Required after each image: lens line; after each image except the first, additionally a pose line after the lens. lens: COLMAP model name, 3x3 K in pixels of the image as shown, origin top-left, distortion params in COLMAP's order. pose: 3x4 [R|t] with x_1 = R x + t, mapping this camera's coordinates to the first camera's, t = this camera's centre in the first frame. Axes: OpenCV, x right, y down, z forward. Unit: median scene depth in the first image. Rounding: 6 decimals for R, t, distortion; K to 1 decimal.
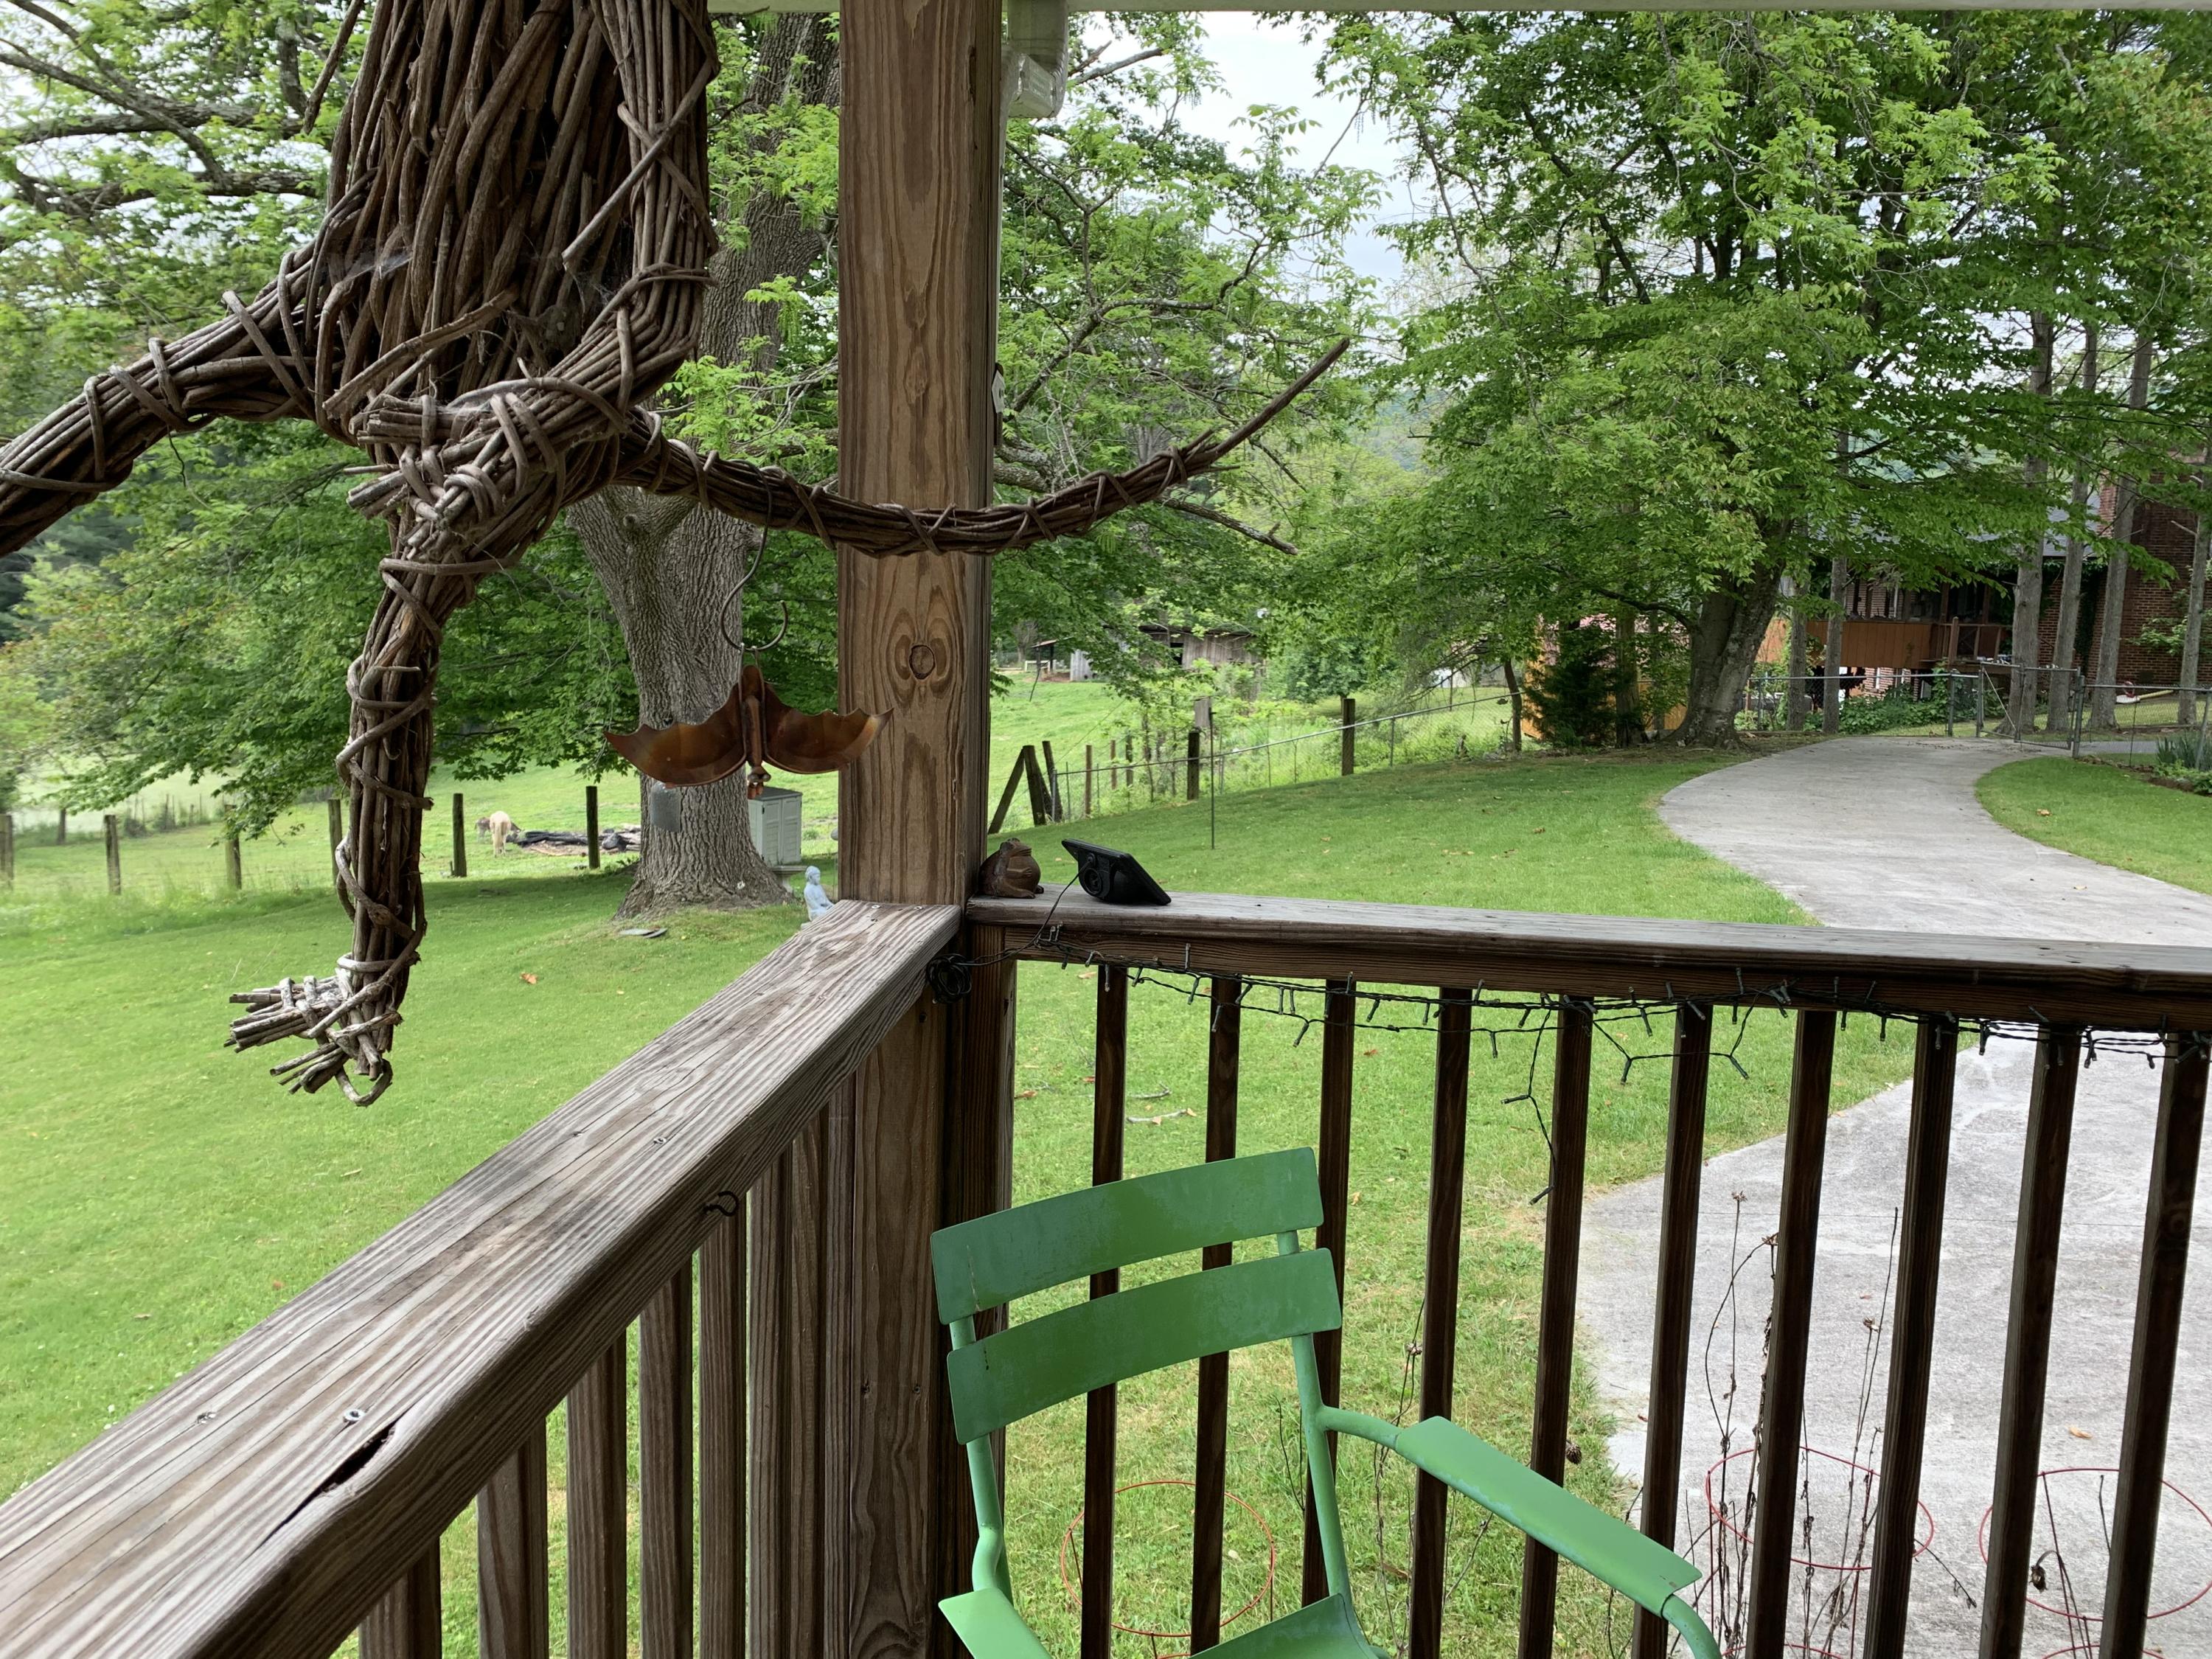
lens RADIAL K [[1704.9, 0, 1101.1], [0, 1704.9, 832.2], [0, 0, 1]] dist [0.031805, -0.019394]
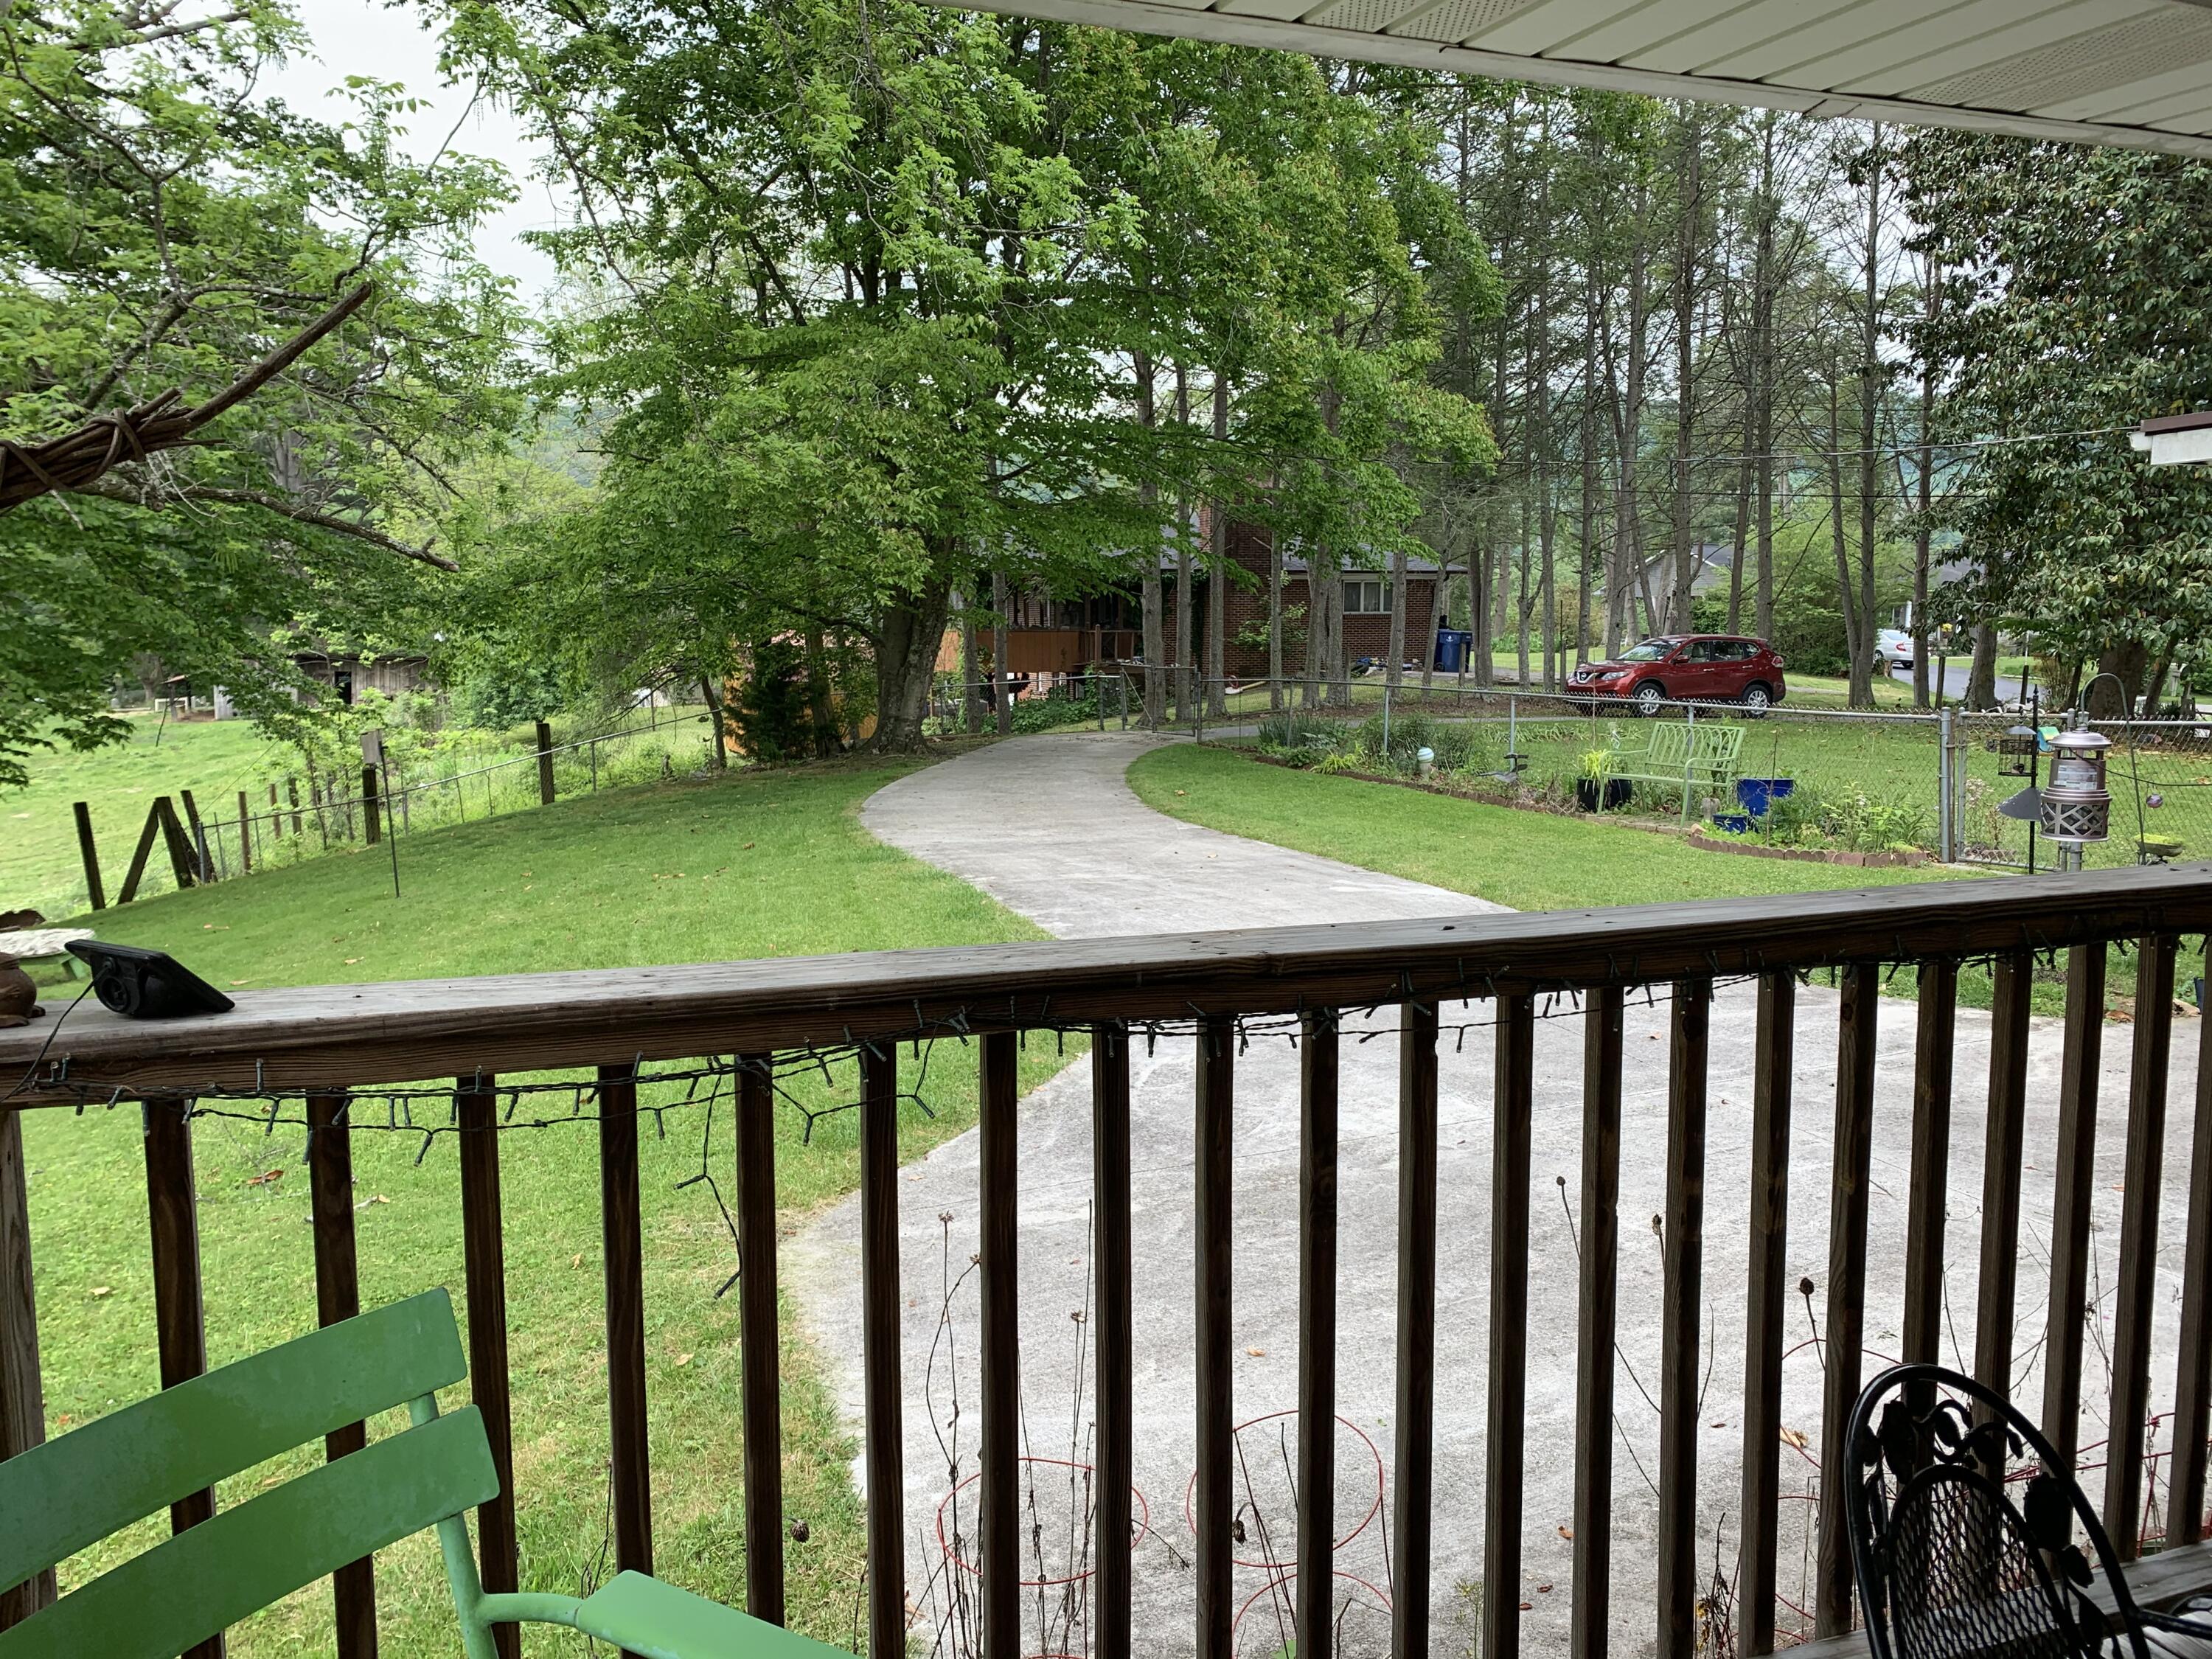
lens RADIAL K [[1681.0, 0, 1061.7], [0, 1681.0, 855.3], [0, 0, 1]] dist [0.091152, -0.111057]
pose [[0.905364, -0.086312, 0.415771, 0.007421], [0.084751, 0.996154, 0.022246, -0.001581], [-0.416092, 0.015097, 0.909197, 0.013972]]
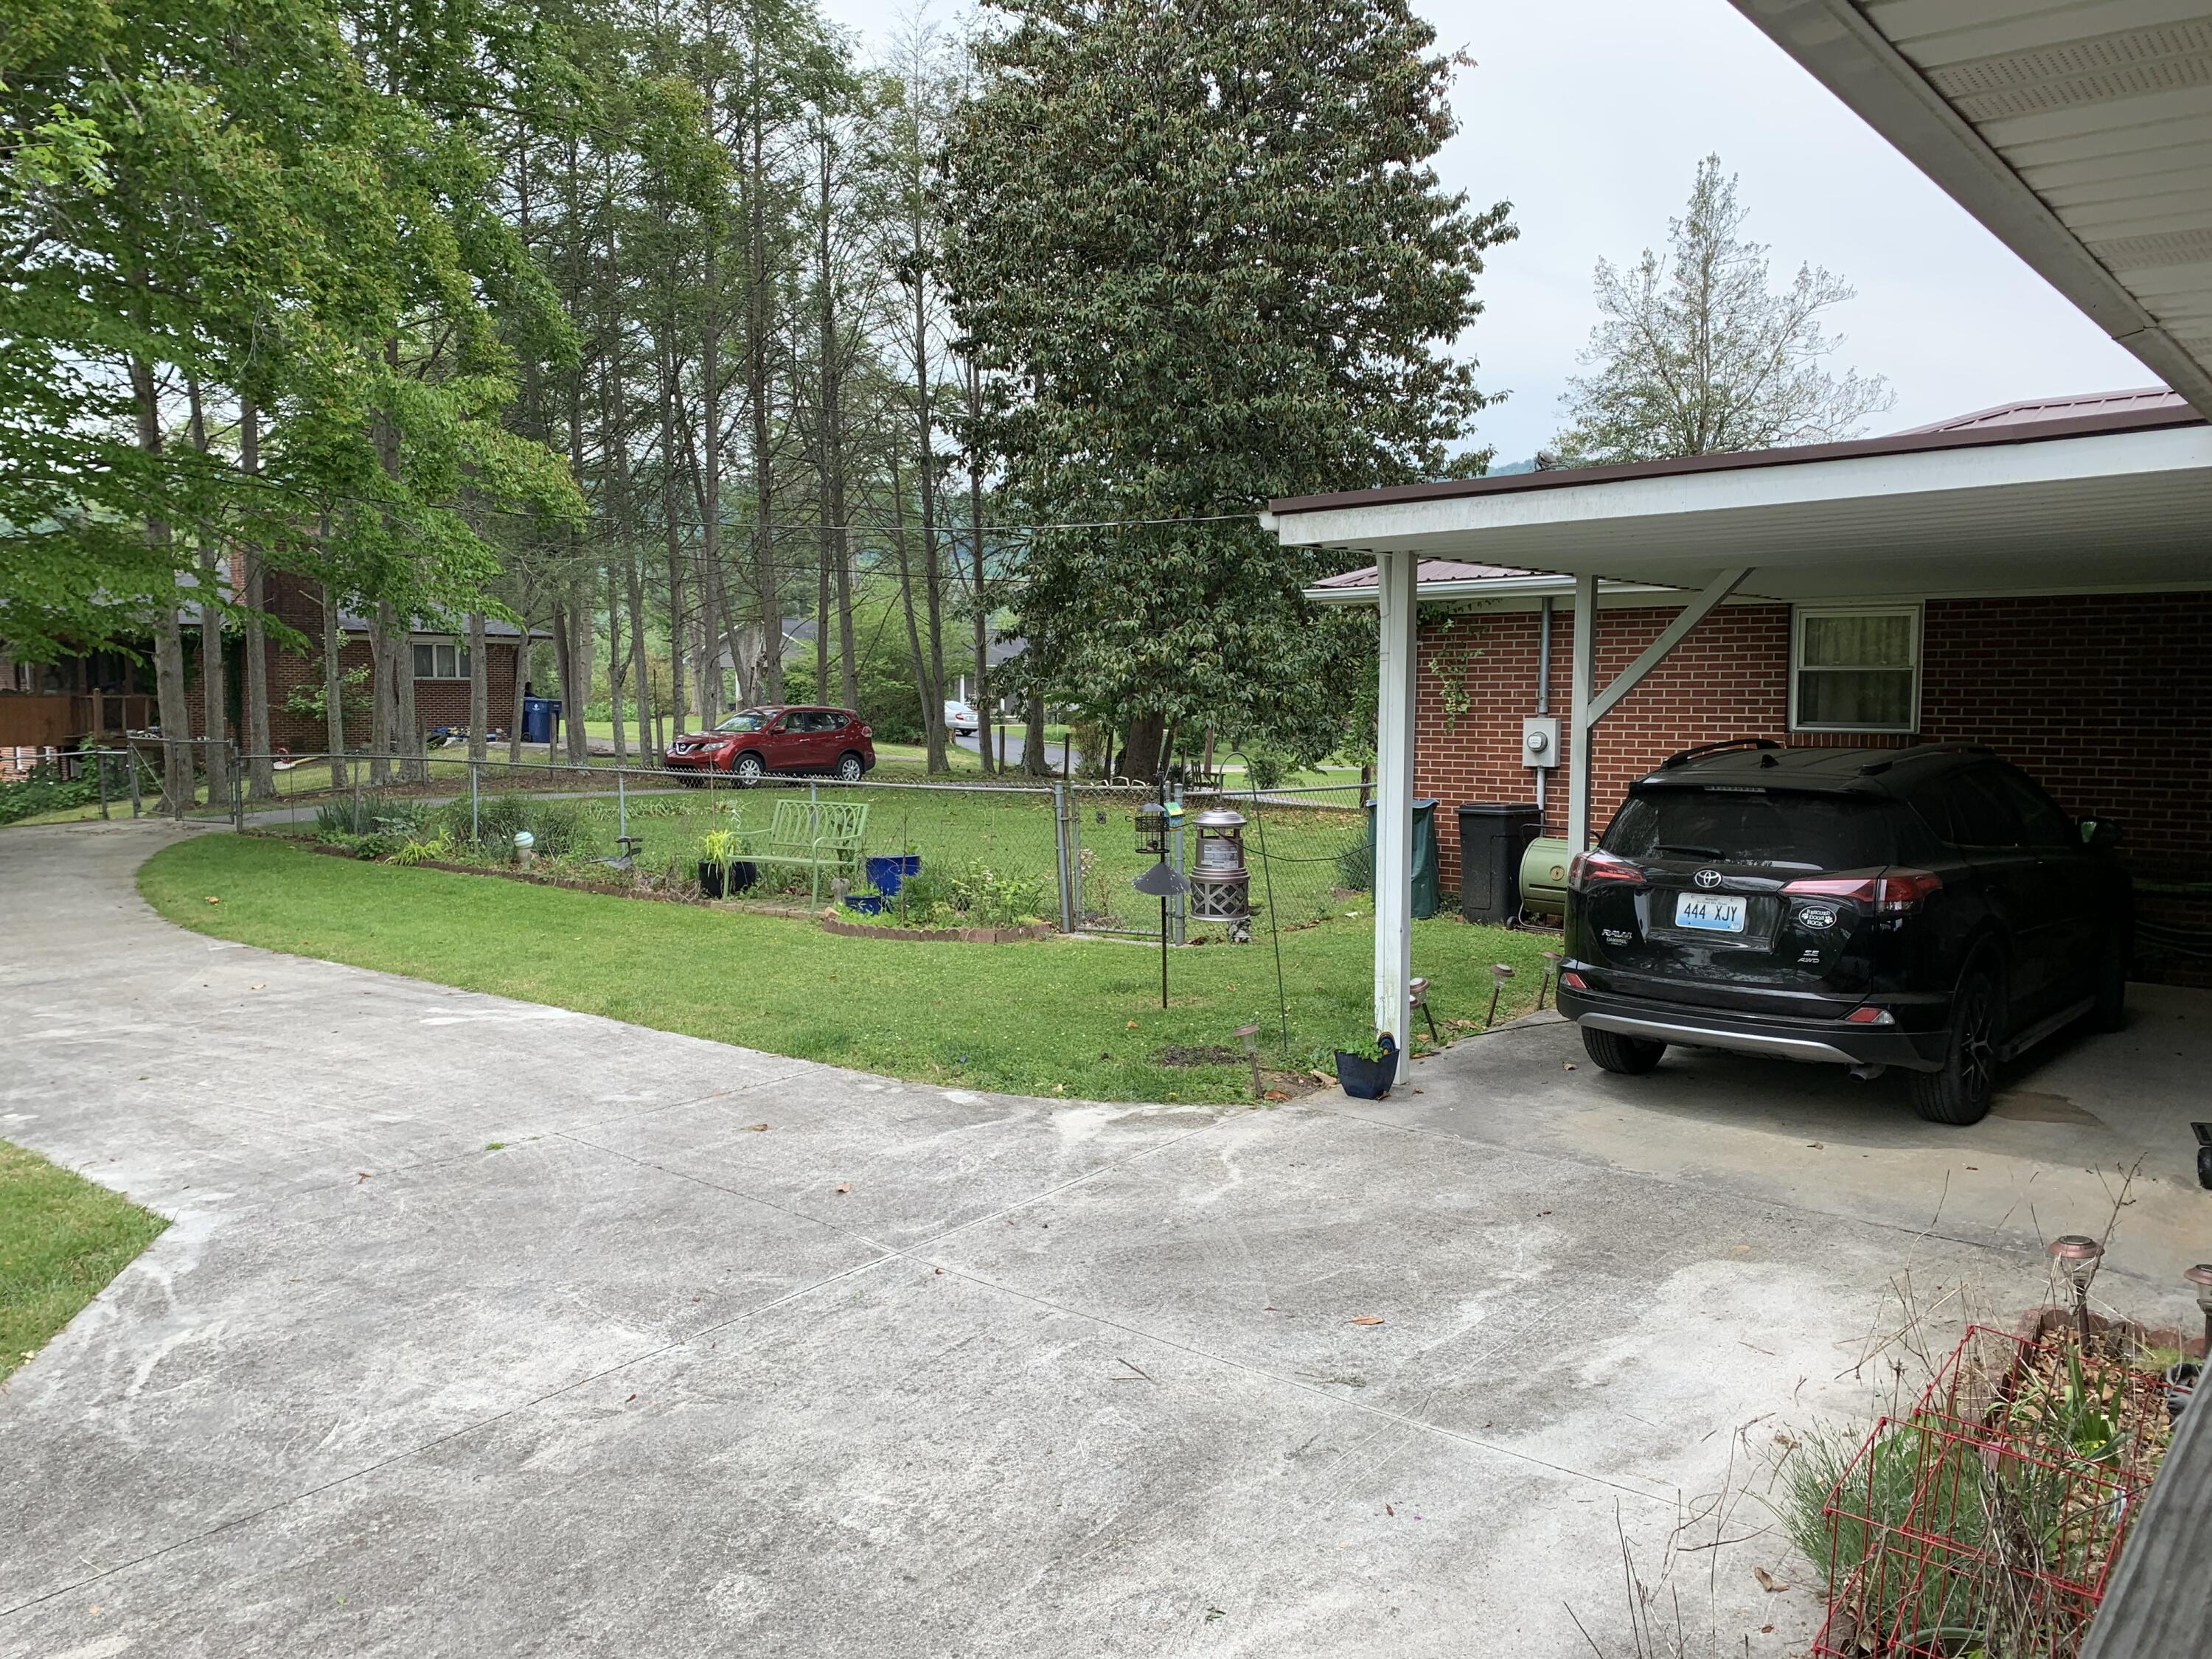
lens RADIAL K [[1683.2, 0, 1090.5], [0, 1683.2, 824.2], [0, 0, 1]] dist [0.015594, -0.008581]
pose [[0.554337, -0.090552, 0.827352, 0.062389], [0.125994, 0.991738, 0.024127, -0.013183], [-0.822700, 0.090867, 0.561166, 0.099265]]
